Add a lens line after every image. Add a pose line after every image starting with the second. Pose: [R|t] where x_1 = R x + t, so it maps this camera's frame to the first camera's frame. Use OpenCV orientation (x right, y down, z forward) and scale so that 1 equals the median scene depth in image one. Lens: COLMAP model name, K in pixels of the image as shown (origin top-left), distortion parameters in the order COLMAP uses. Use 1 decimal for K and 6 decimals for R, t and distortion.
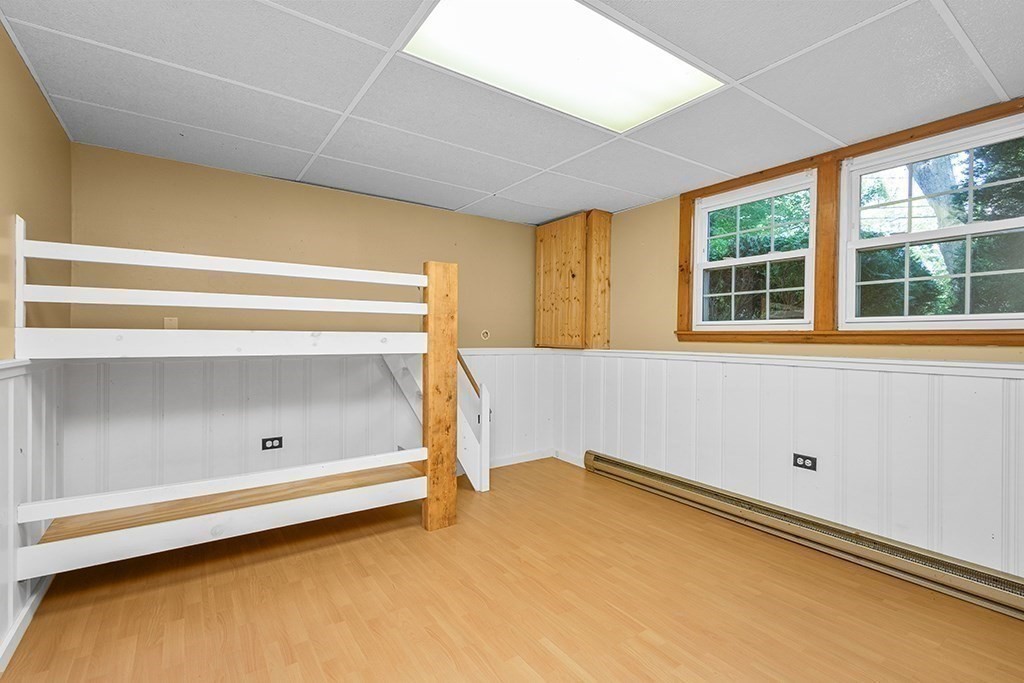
lens RADIAL K [[469.0, 0, 512.0], [0, 469.0, 341.5], [0, 0, 1]] dist [0.008311, -0.000479]
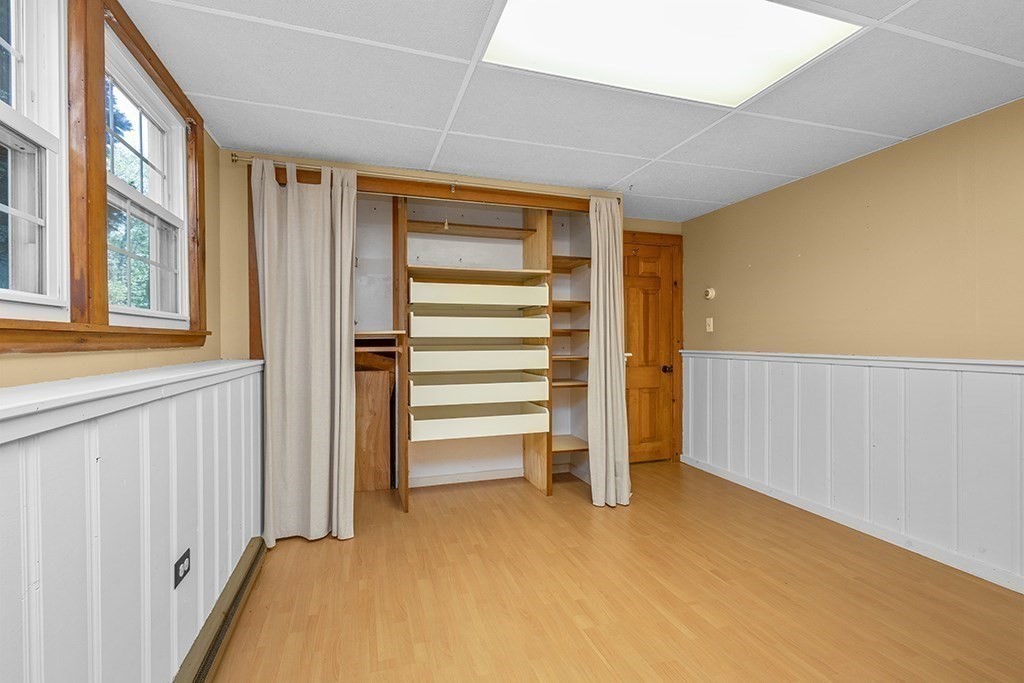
lens RADIAL K [[469.0, 0, 512.0], [0, 469.0, 341.5], [0, 0, 1]] dist [0.008311, -0.000479]
pose [[-0.957241, -0.004442, 0.289258, 0.135500], [-0.000948, 0.999925, 0.012218, -0.017117], [-0.289290, 0.011422, -0.957173, 1.904812]]
